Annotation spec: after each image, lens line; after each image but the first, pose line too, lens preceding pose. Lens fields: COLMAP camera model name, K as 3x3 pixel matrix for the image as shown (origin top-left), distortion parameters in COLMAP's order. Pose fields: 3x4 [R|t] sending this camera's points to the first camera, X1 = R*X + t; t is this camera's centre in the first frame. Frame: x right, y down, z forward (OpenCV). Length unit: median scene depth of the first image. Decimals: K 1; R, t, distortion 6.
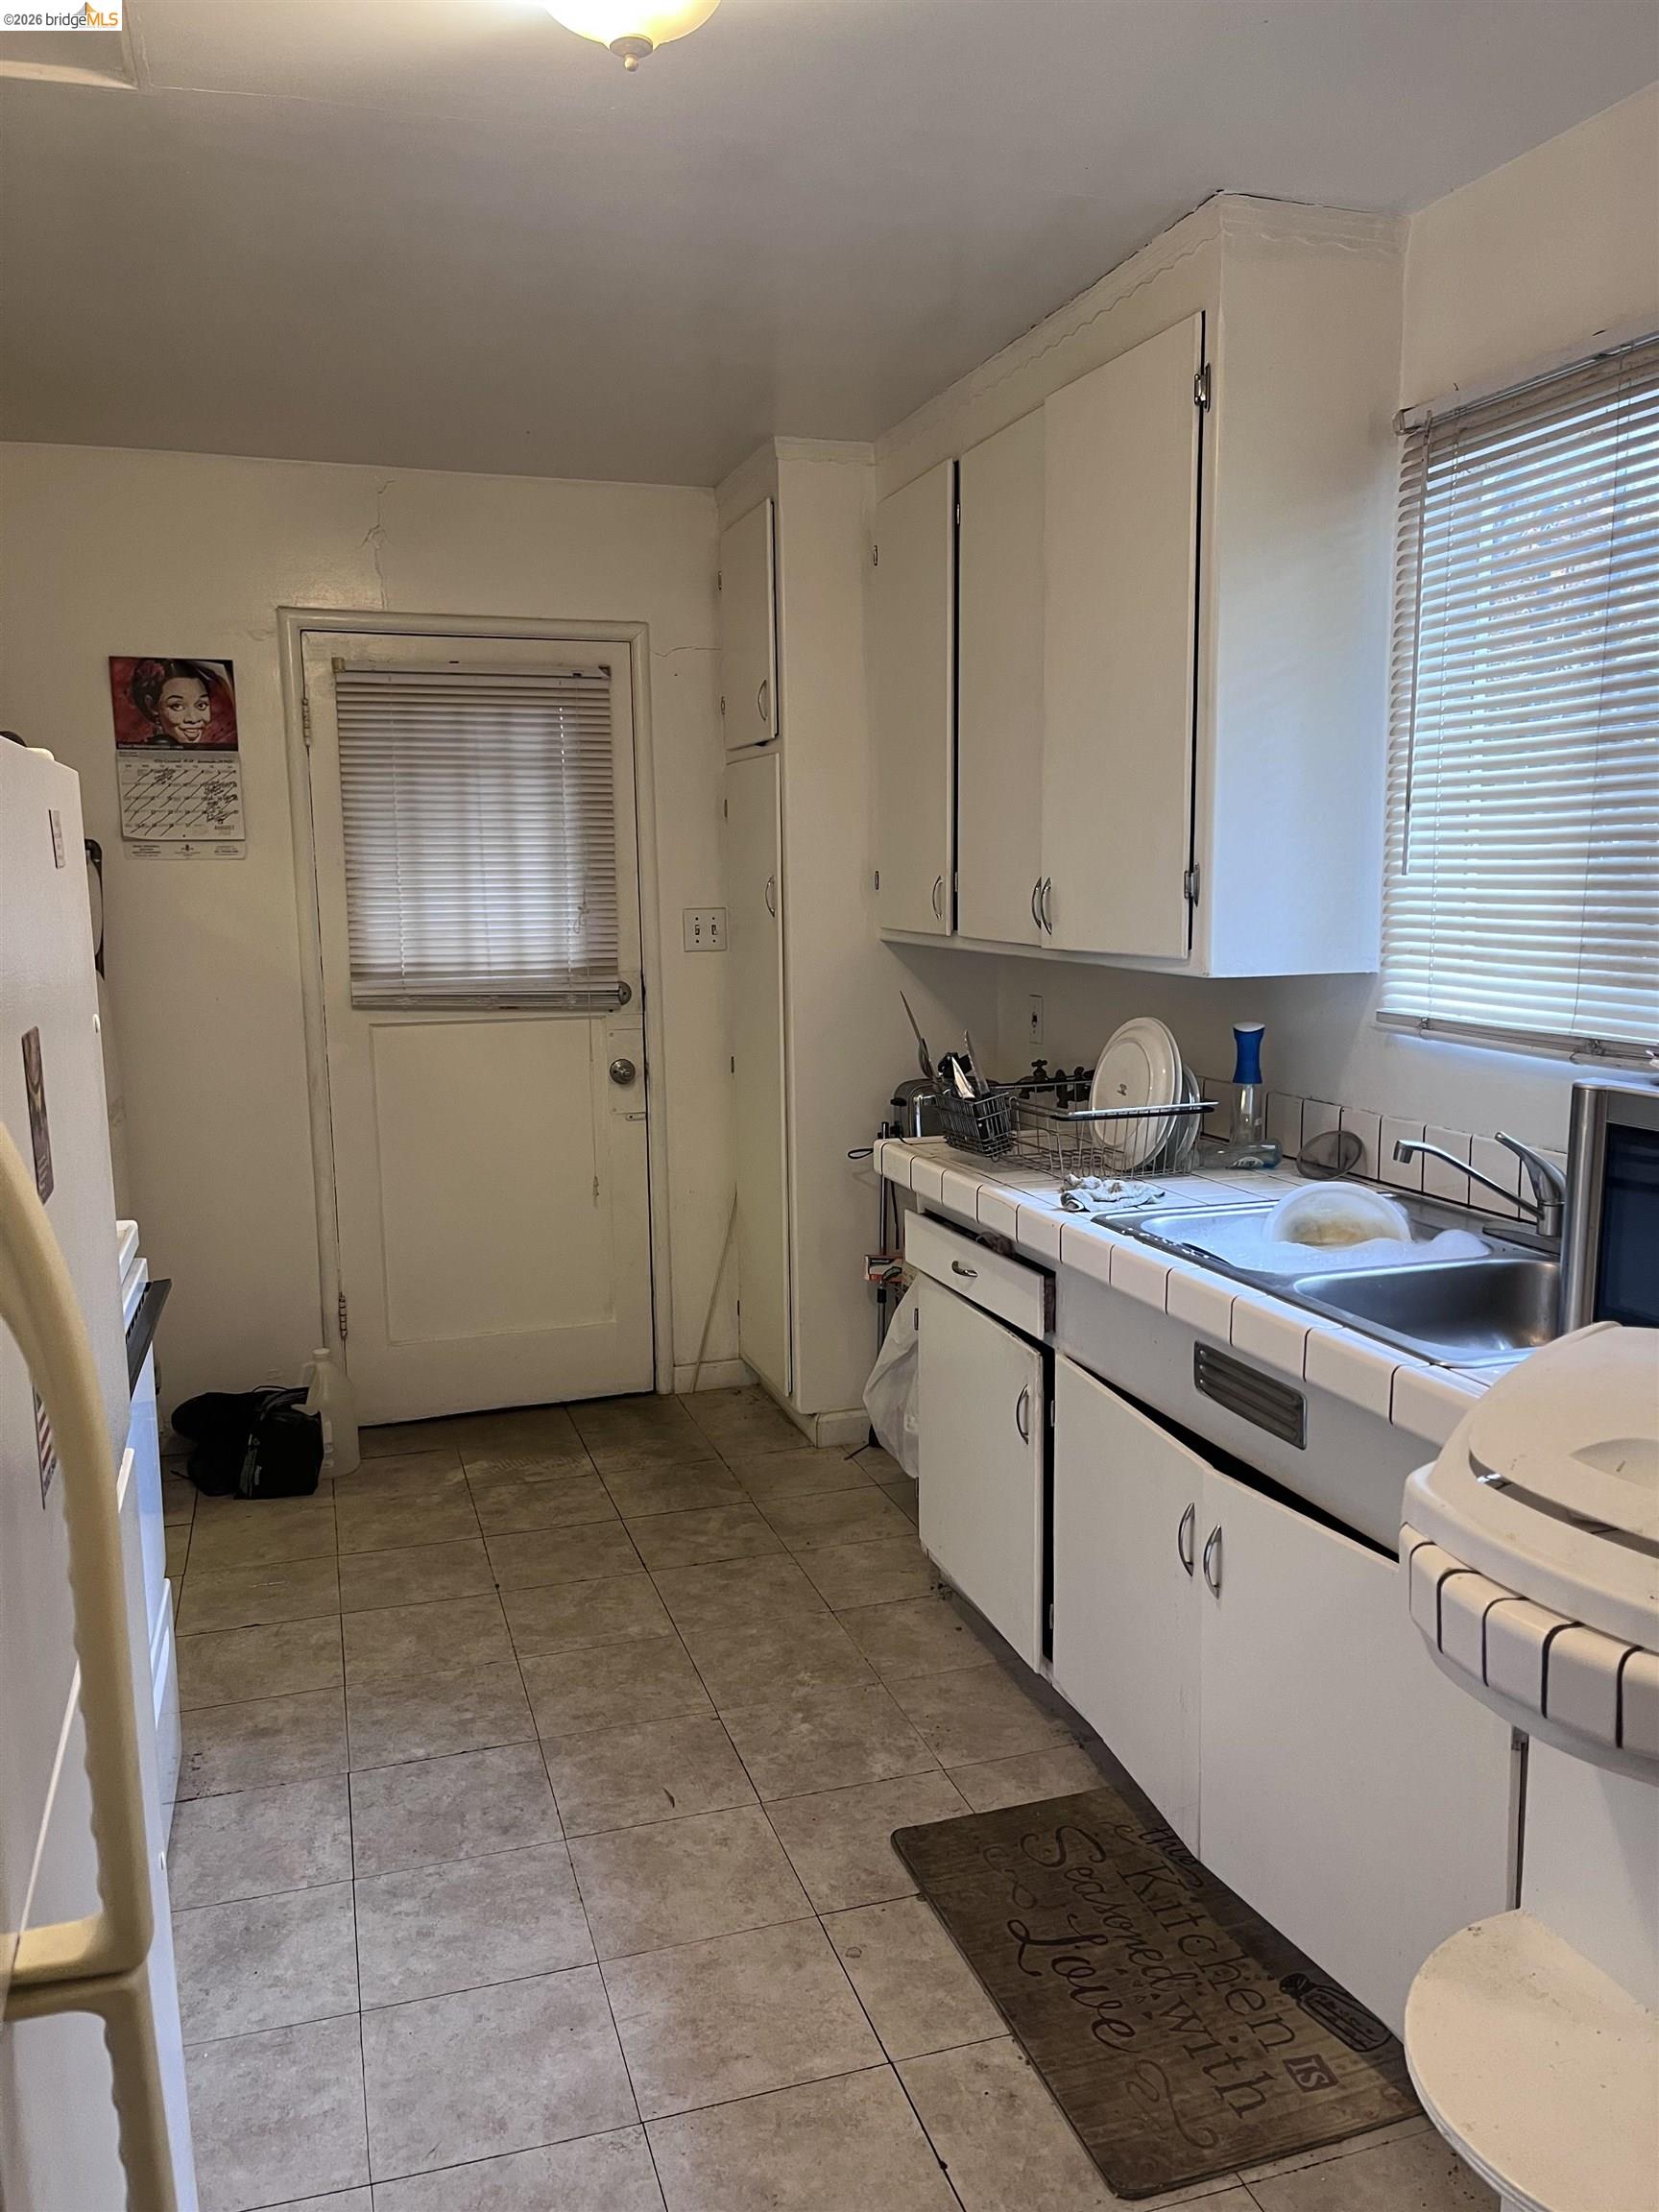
lens RADIAL K [[1679.0, 0, 840.6], [0, 1679.0, 1114.7], [0, 0, 1]] dist [0.029469, -0.012626]
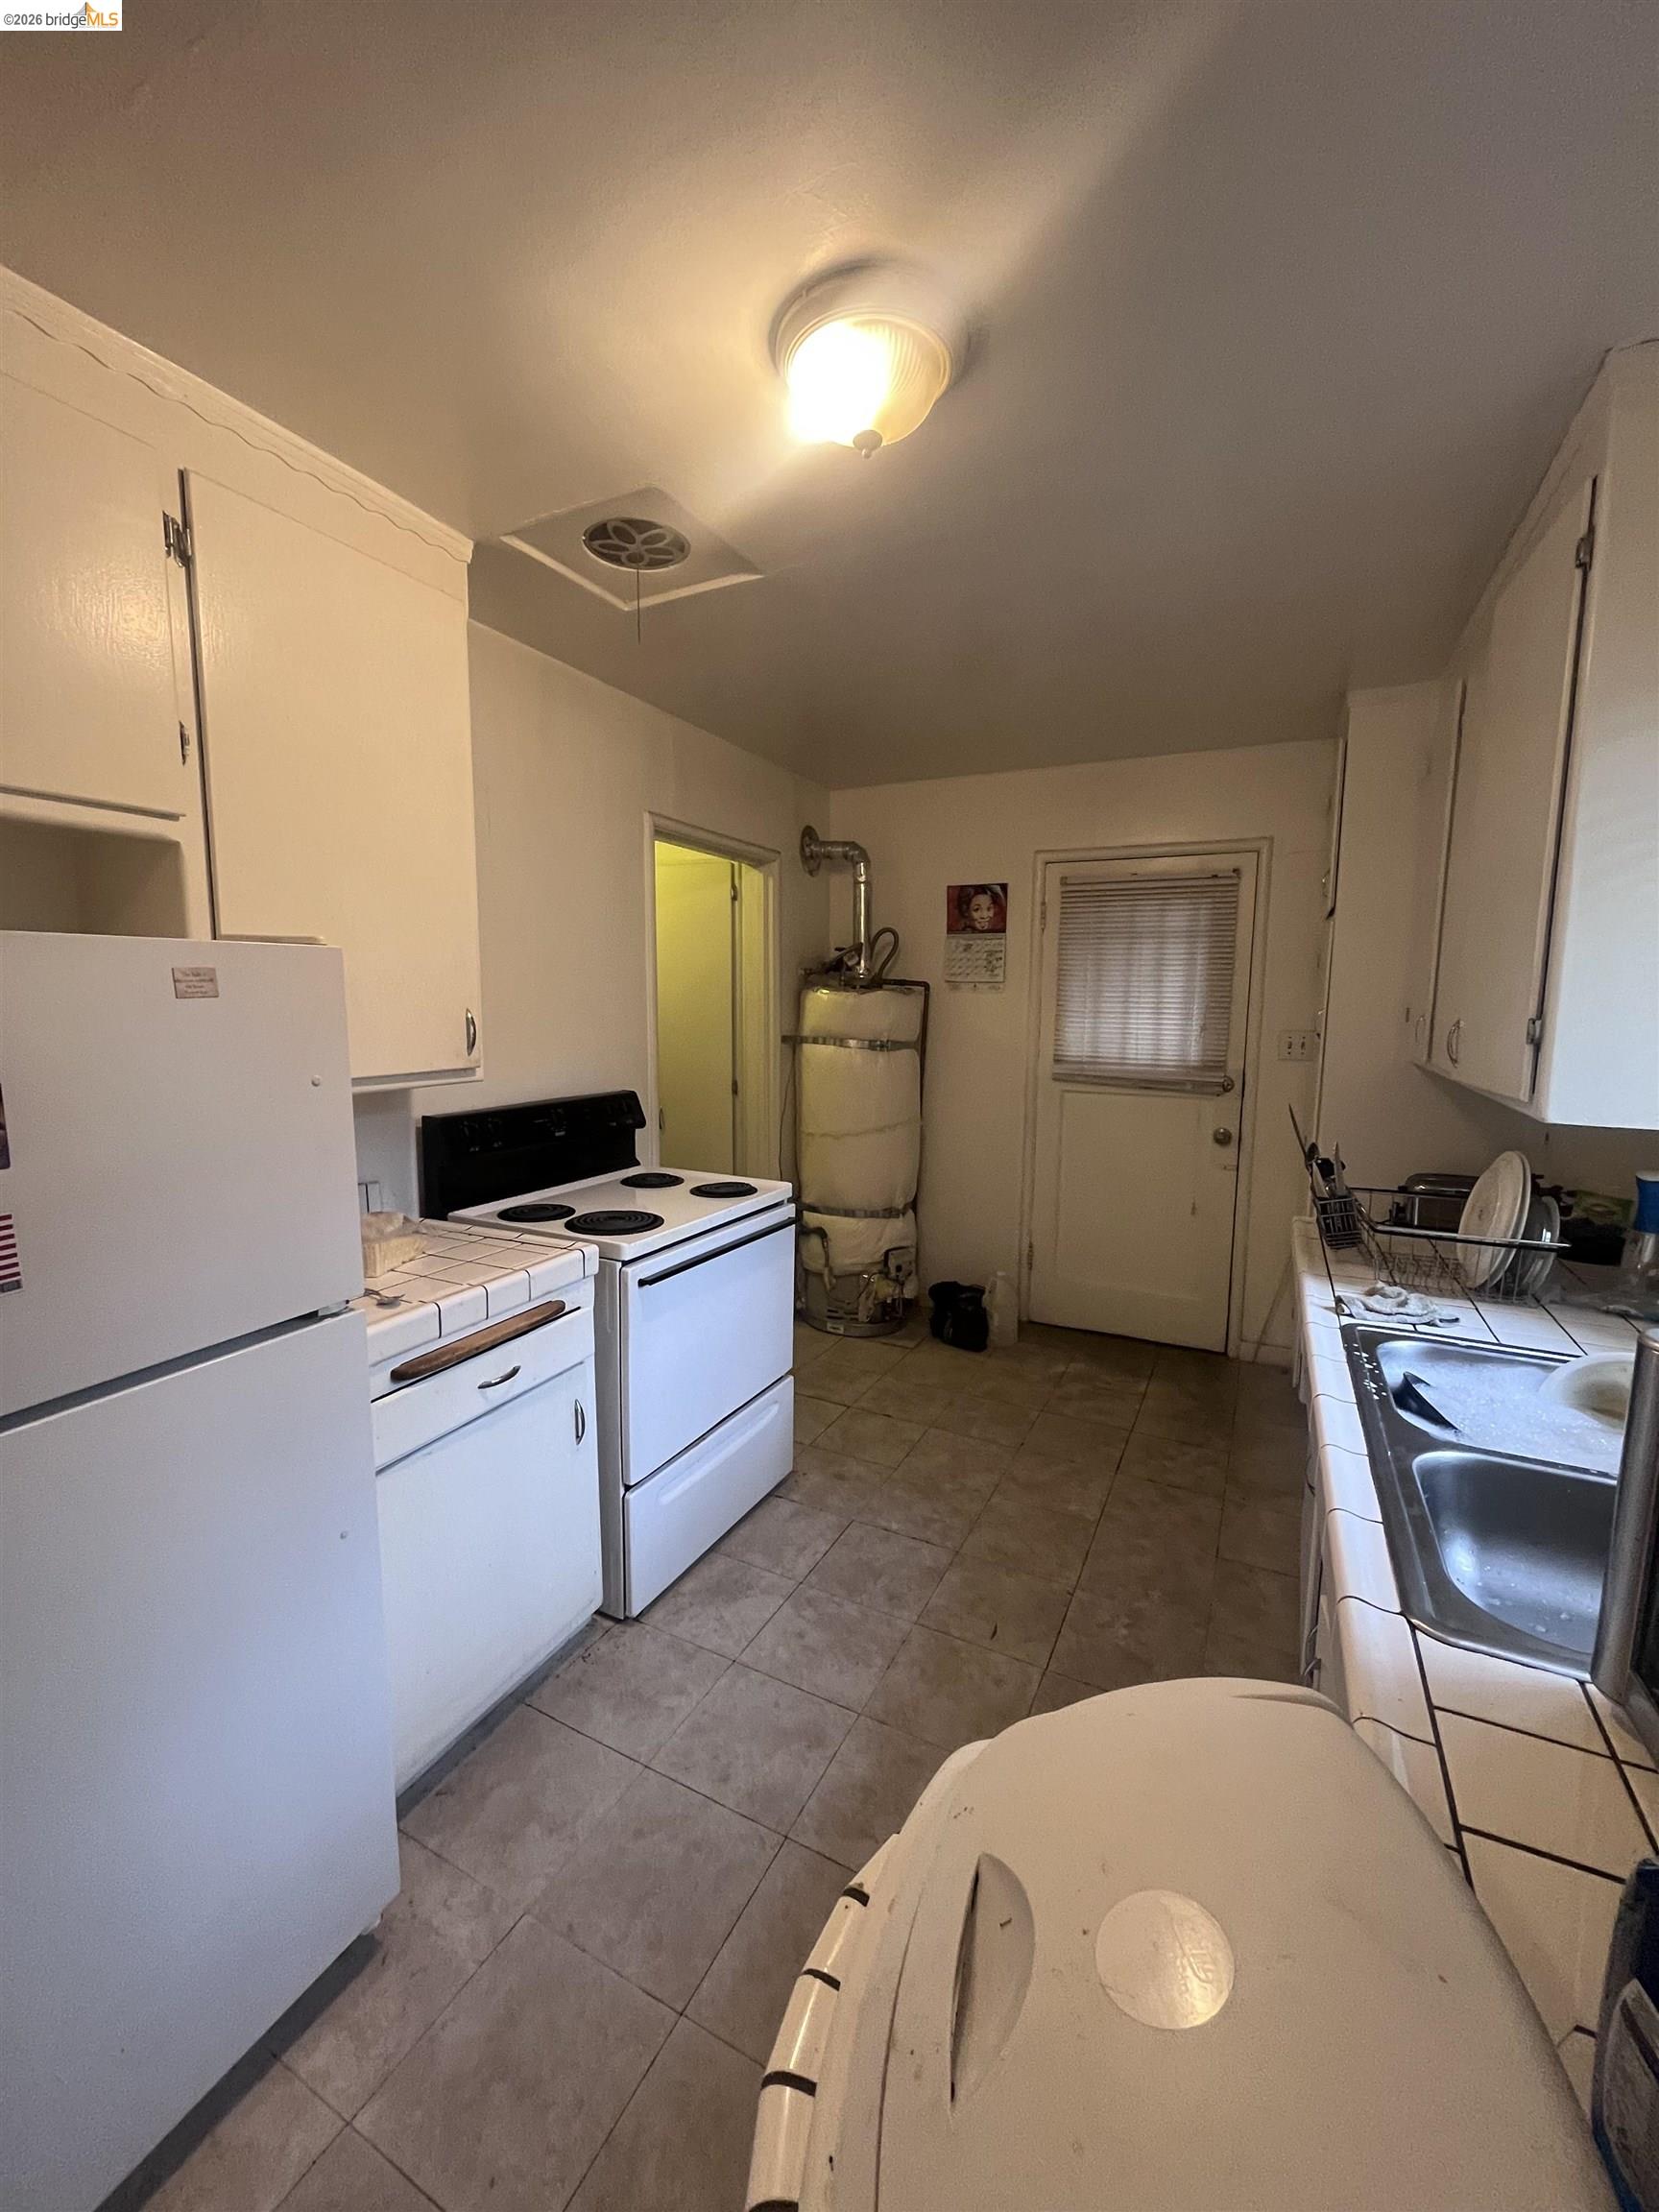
lens RADIAL K [[889.3, 0, 824.3], [0, 889.3, 1098.9], [0, 0, 1]] dist [0.001564, 0.000283]
pose [[0.704749, 0.100148, -0.702353, 0.193791], [-0.119666, 0.992582, 0.021457, -0.037328], [0.699292, 0.068926, 0.711505, 0.203610]]
